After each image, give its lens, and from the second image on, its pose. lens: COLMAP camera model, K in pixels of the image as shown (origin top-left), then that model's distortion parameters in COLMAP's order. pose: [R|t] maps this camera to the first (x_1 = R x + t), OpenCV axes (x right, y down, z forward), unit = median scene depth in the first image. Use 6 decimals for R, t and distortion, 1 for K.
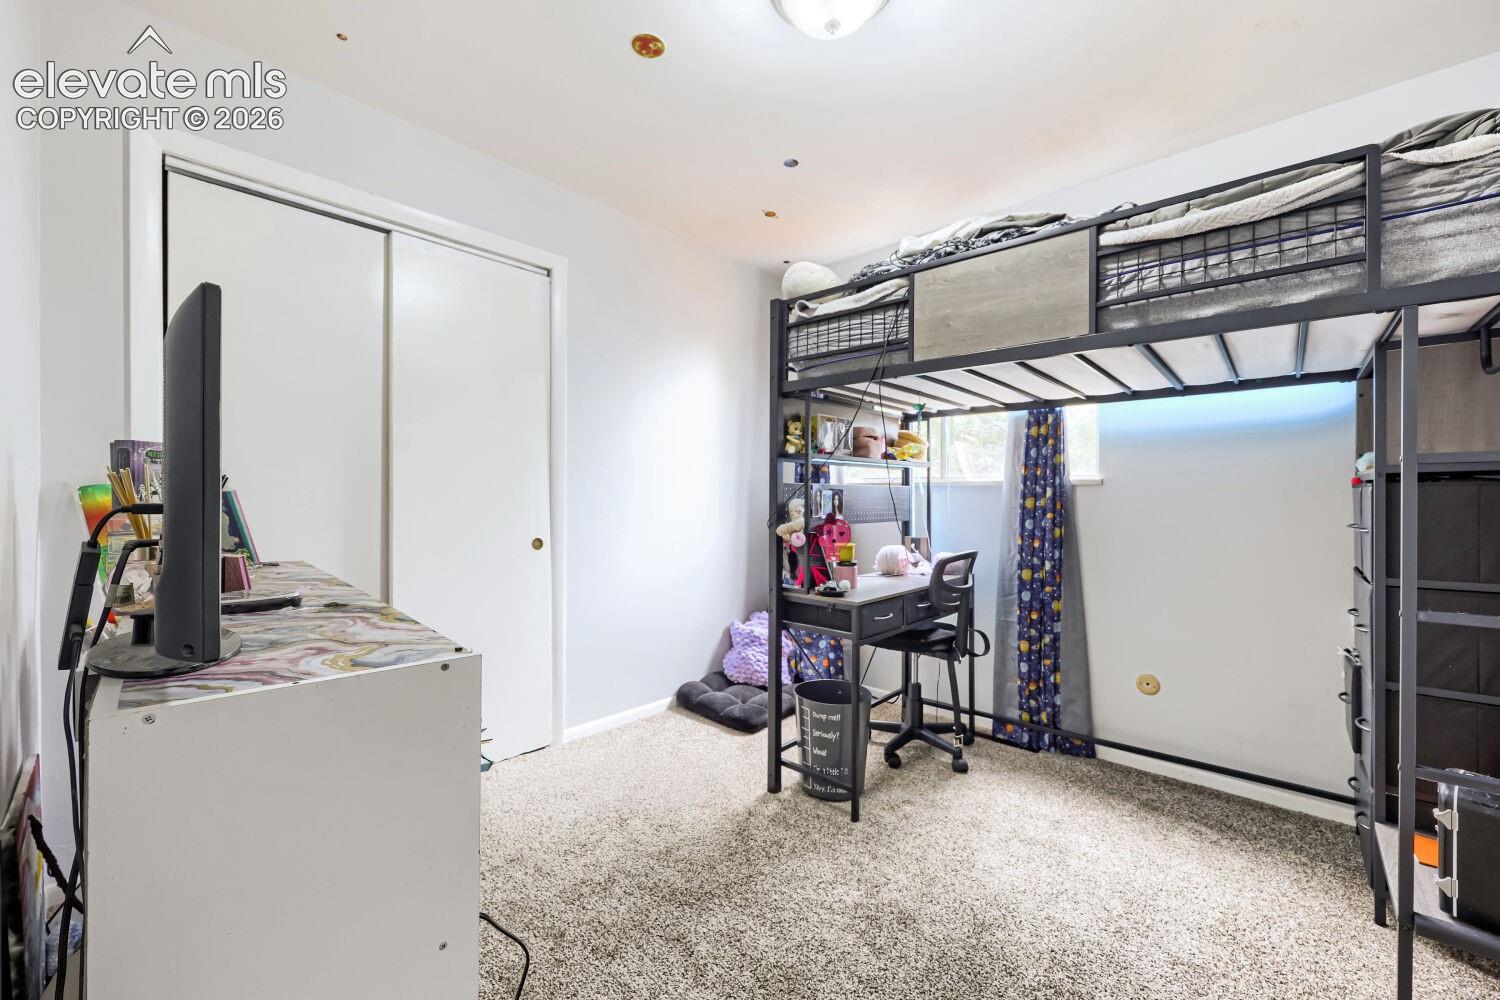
lens RADIAL K [[611.0, 0, 749.3], [0, 611.0, 502.9], [0, 0, 1]] dist [-0.003129, 0.000019]
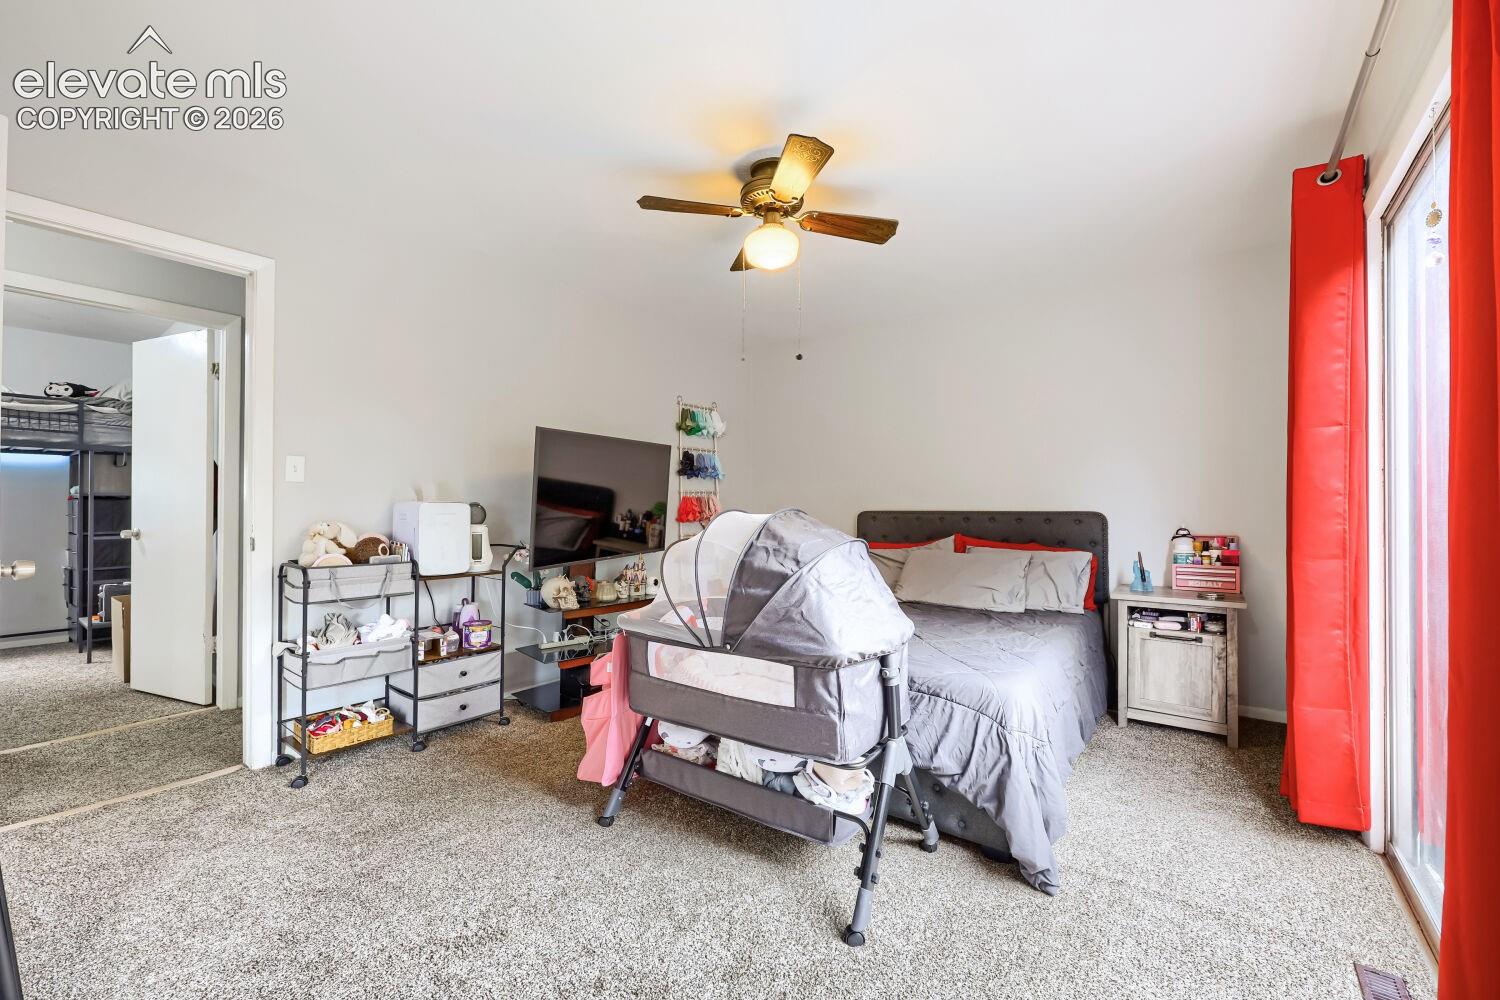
lens RADIAL K [[611.0, 0, 750.6], [0, 611.0, 504.9], [0, 0, 1]] dist [-0.003129, 0.000019]
pose [[-0.078622, 0.001716, 0.996903, -2.126894], [-0.003140, 0.999993, -0.001969, -0.012077], [-0.996900, -0.003285, -0.078616, -1.970485]]
